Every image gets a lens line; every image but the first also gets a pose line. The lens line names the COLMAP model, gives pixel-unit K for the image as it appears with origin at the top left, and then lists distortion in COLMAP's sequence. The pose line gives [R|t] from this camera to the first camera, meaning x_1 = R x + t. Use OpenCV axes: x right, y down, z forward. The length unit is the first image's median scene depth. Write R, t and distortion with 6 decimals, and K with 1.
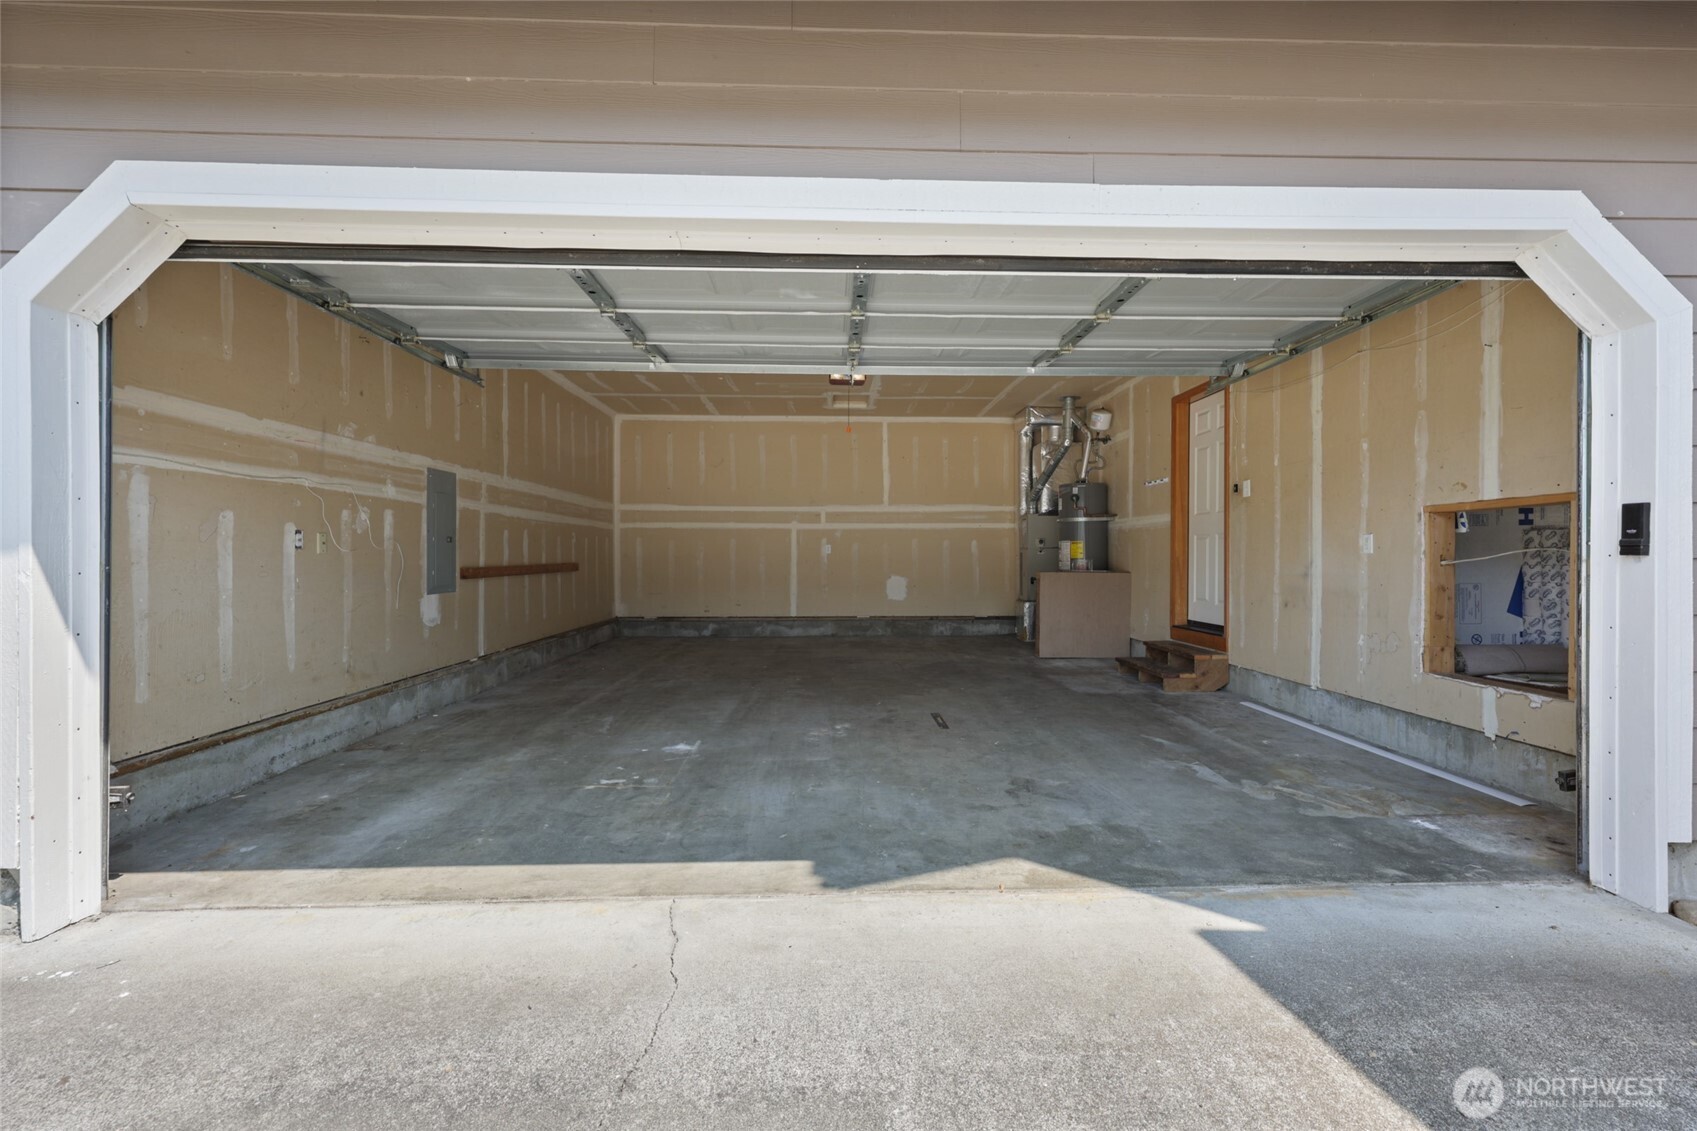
lens RADIAL K [[699.9, 0, 850.8], [0, 699.9, 556.5], [0, 0, 1]] dist [-0.000042, 0.000001]
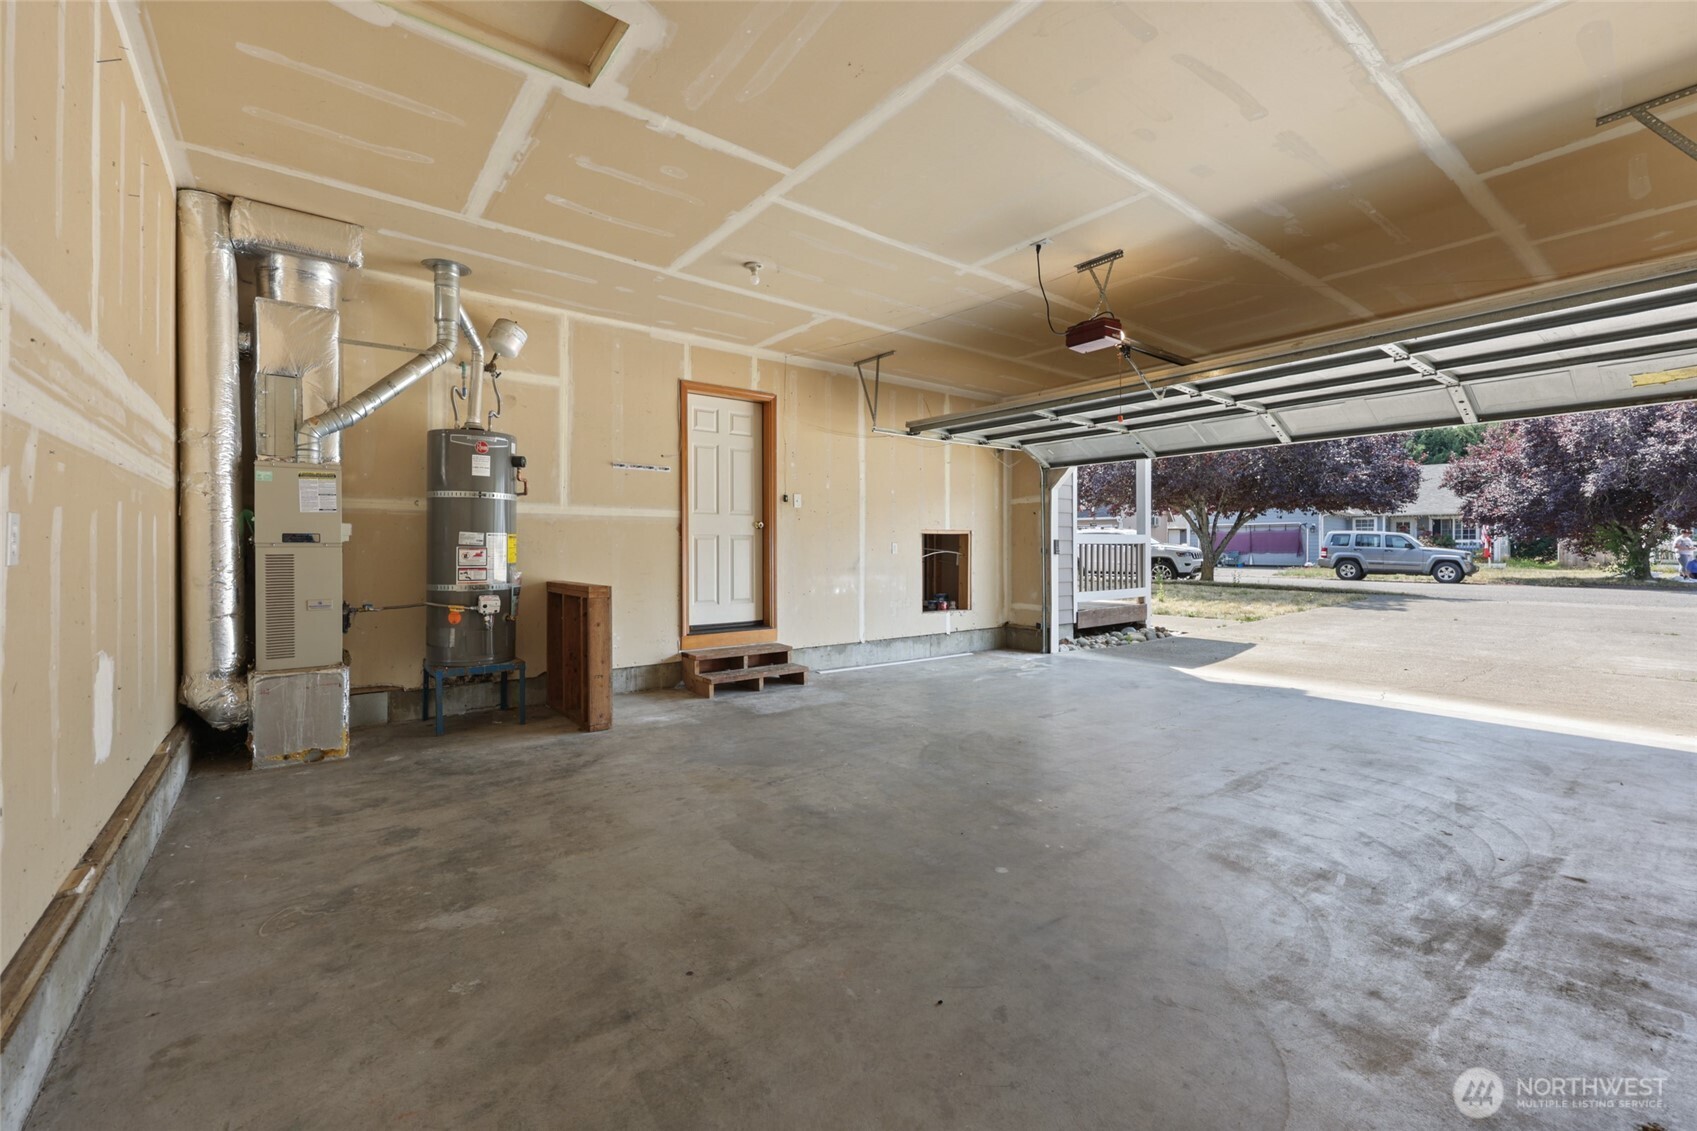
lens RADIAL K [[699.9, 0, 850.8], [0, 699.9, 556.5], [0, 0, 1]] dist [-0.000042, 0.000001]
pose [[-0.592360, -0.003866, 0.805664, -0.515887], [0.001486, 0.999982, 0.005891, -0.007868], [-0.805672, 0.004687, -0.592343, 1.801357]]
